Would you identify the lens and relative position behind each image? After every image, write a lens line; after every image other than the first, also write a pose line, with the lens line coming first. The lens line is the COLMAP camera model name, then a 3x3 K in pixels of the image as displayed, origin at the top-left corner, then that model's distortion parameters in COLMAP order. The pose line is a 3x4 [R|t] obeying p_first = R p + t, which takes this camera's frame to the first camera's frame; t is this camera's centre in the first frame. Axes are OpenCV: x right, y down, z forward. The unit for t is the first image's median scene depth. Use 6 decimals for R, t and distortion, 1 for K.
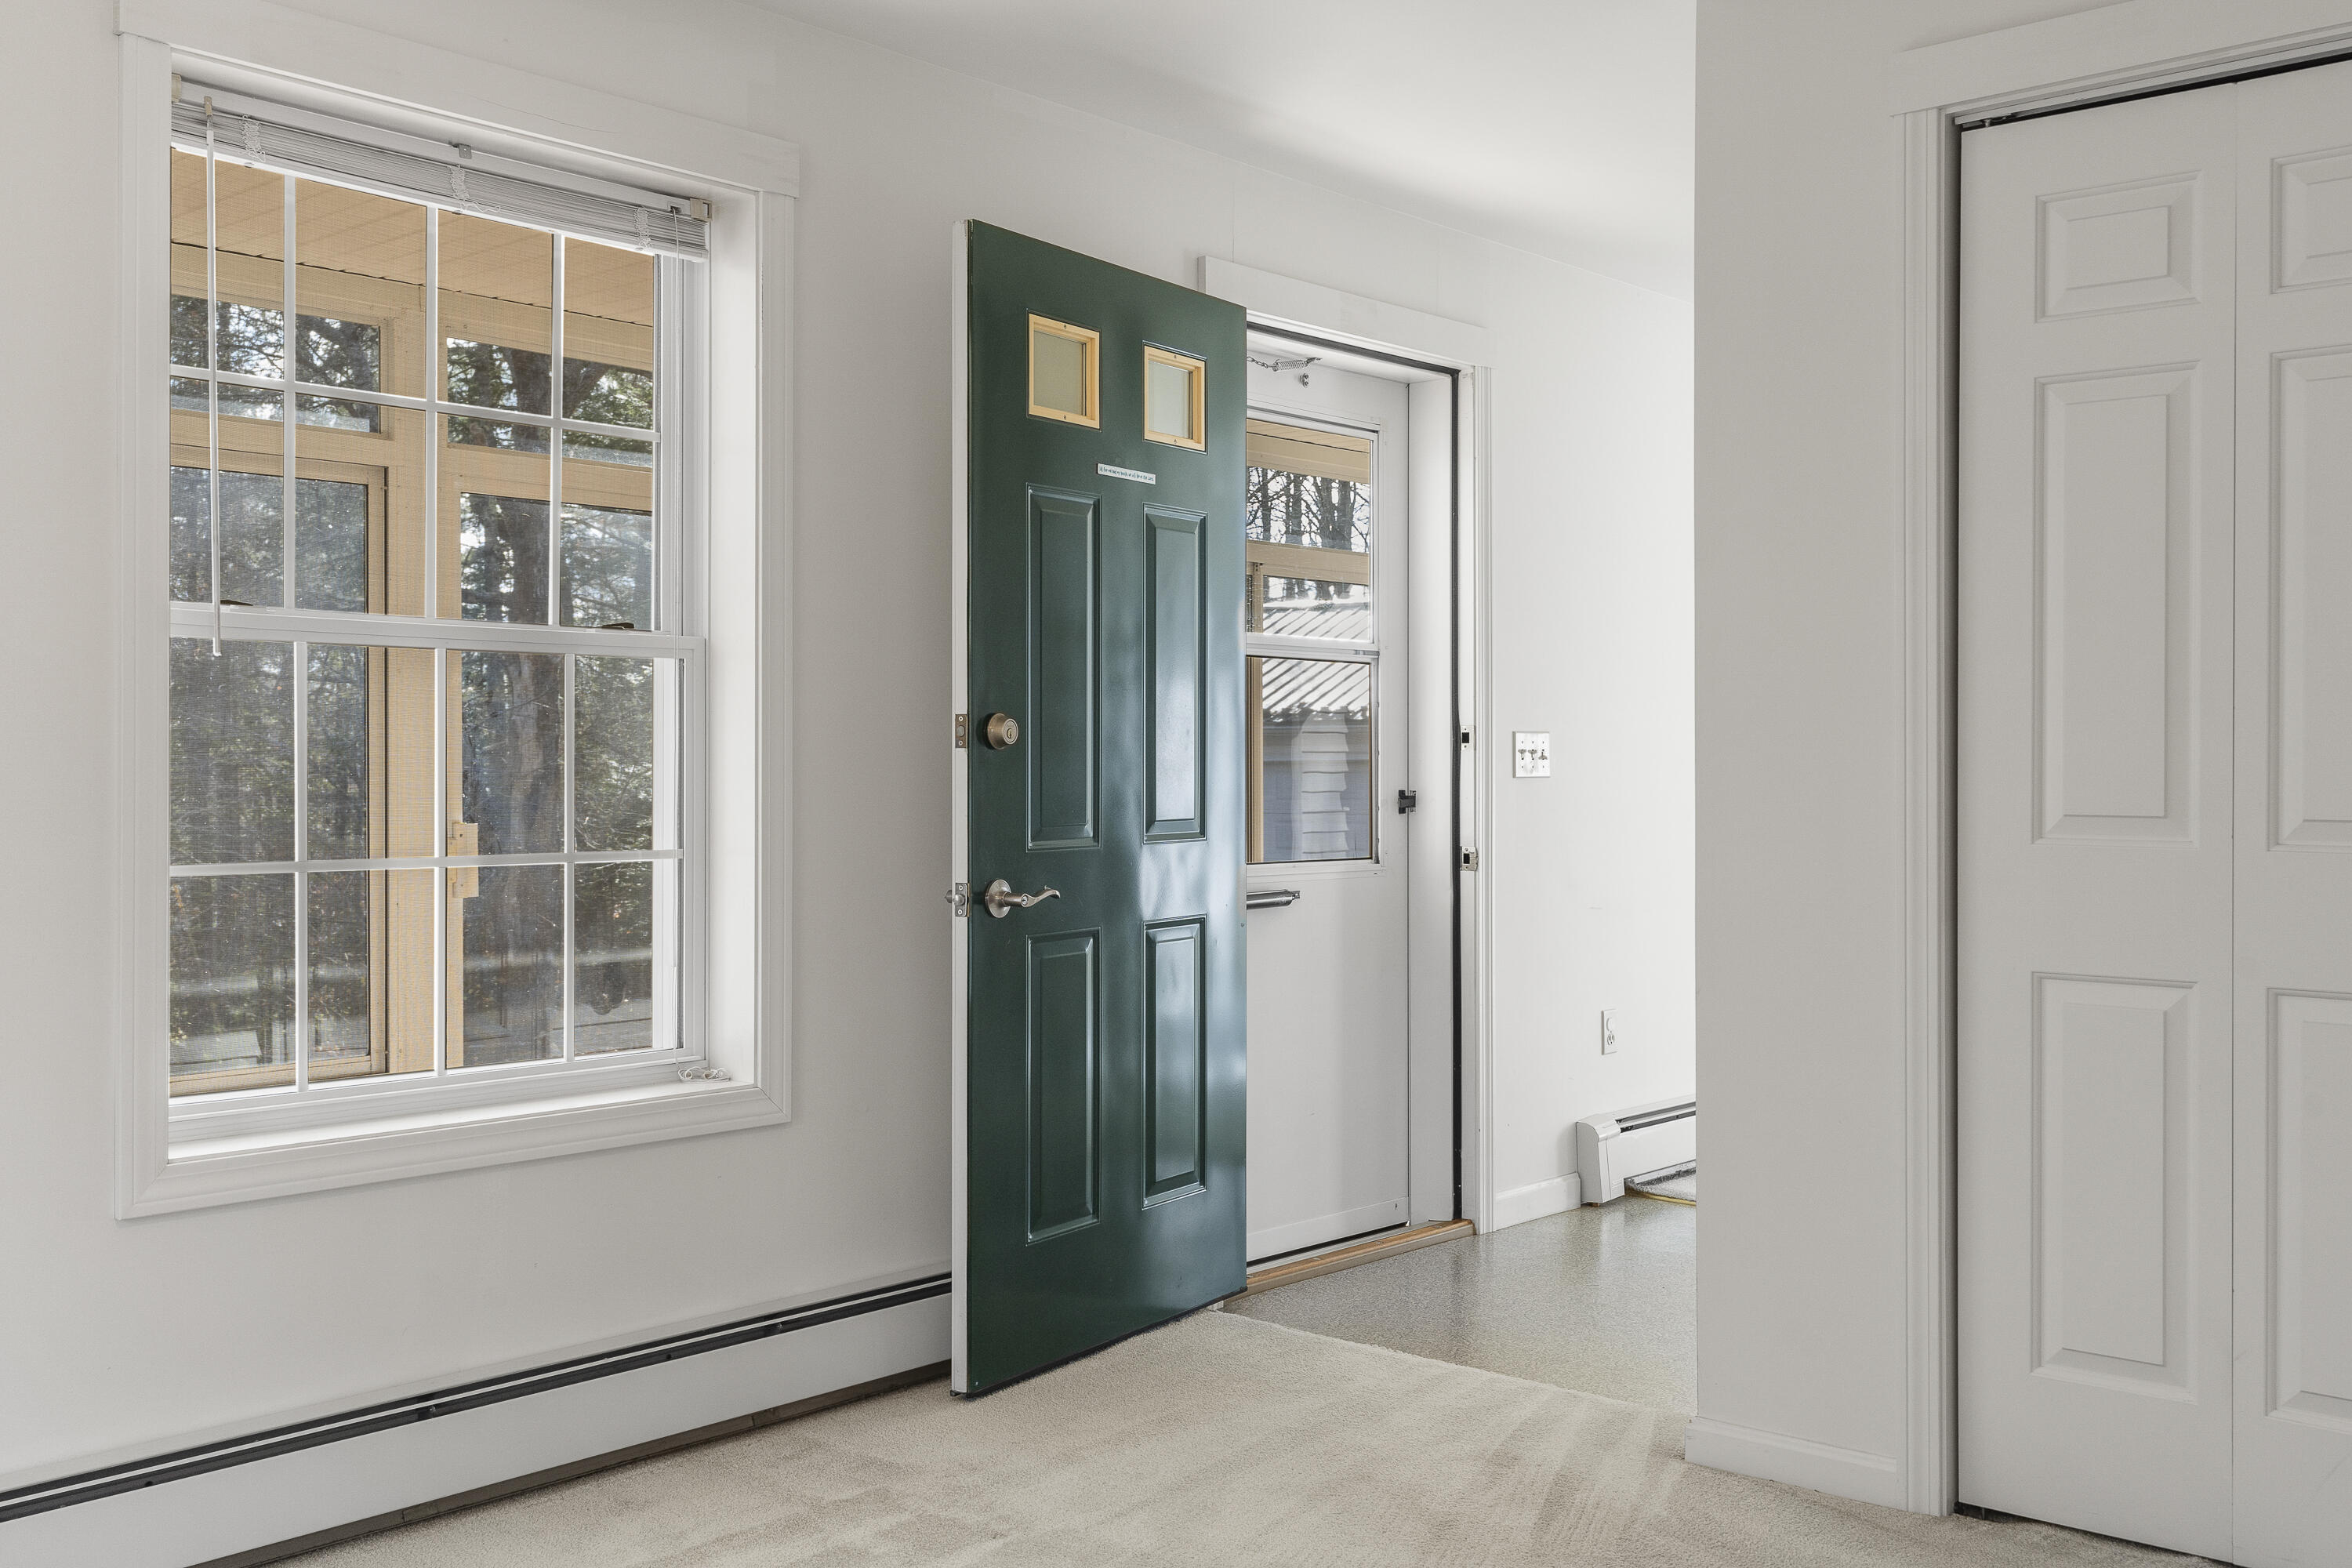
lens RADIAL K [[2180.7, 0, 1176.0], [0, 2180.7, 784.0], [0, 0, 1]] dist [-0.007917, -0.005912]
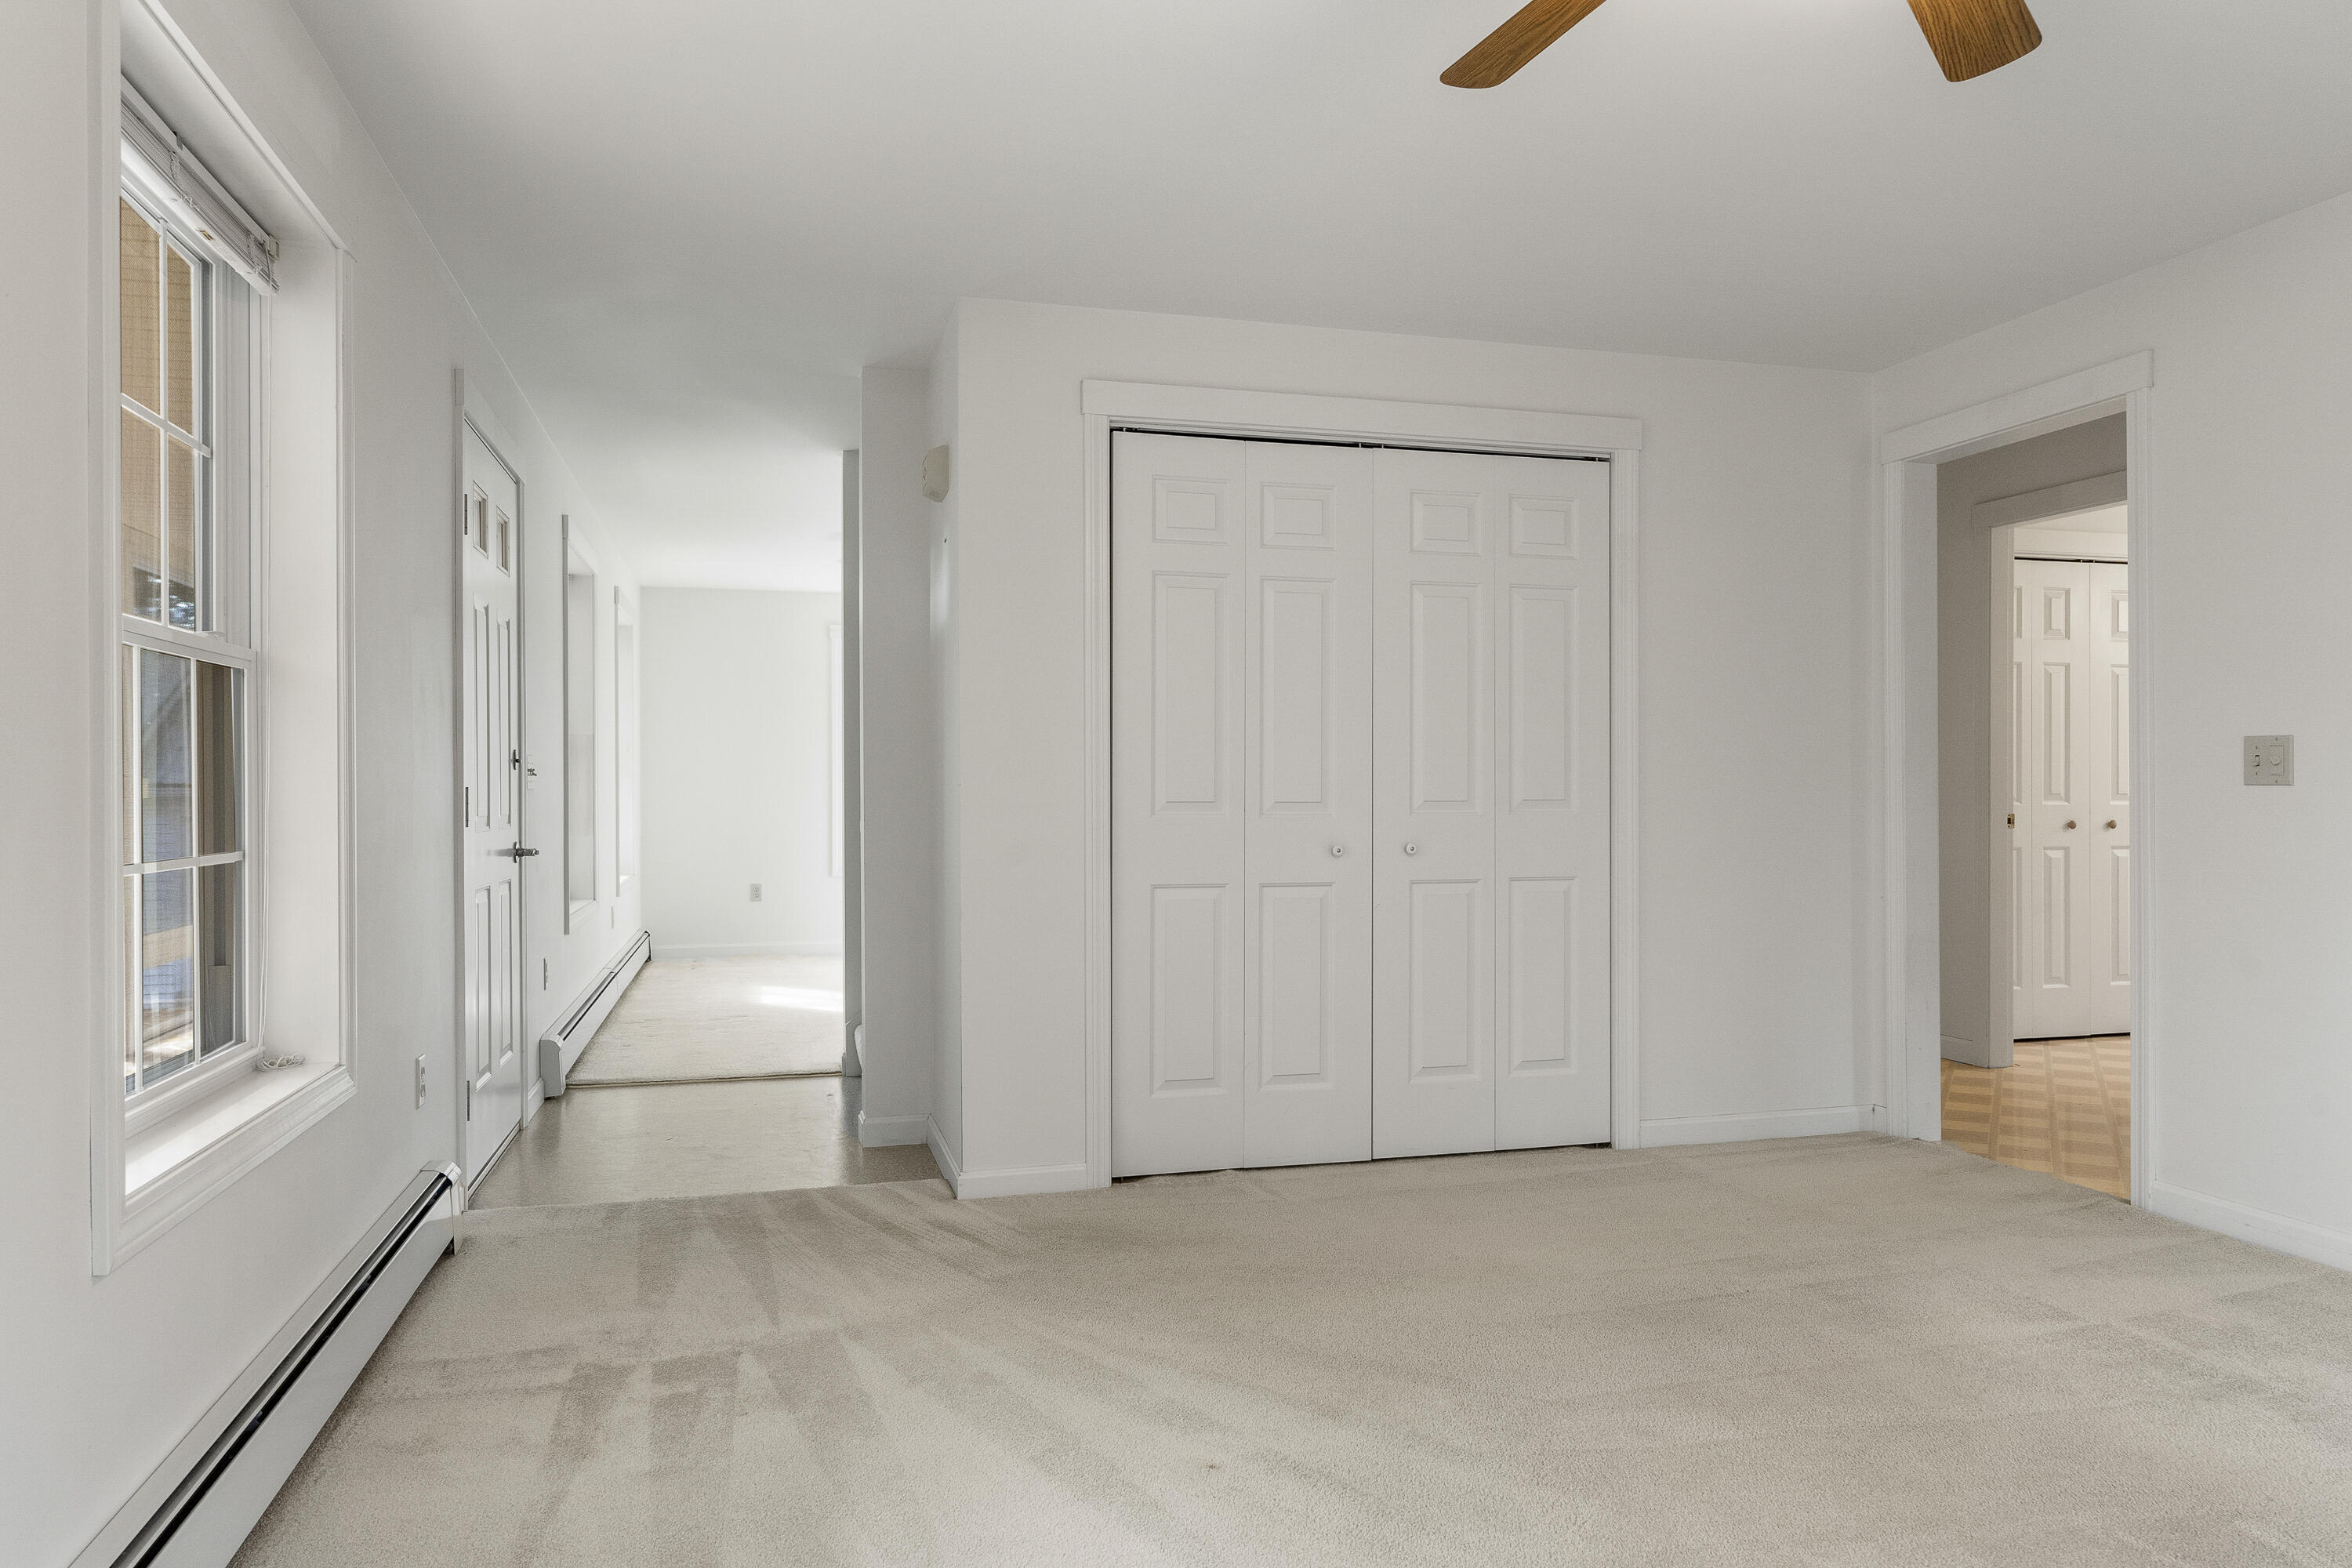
lens RADIAL K [[1475.2, 0, 1175.4], [0, 1475.2, 811.7], [0, 0, 1]] dist [0.000598, -0.000315]
pose [[0.536899, -0.007838, 0.843610, -0.668140], [0.005759, 0.999968, 0.005625, 0.014820], [-0.843627, 0.001838, 0.536927, 0.290267]]
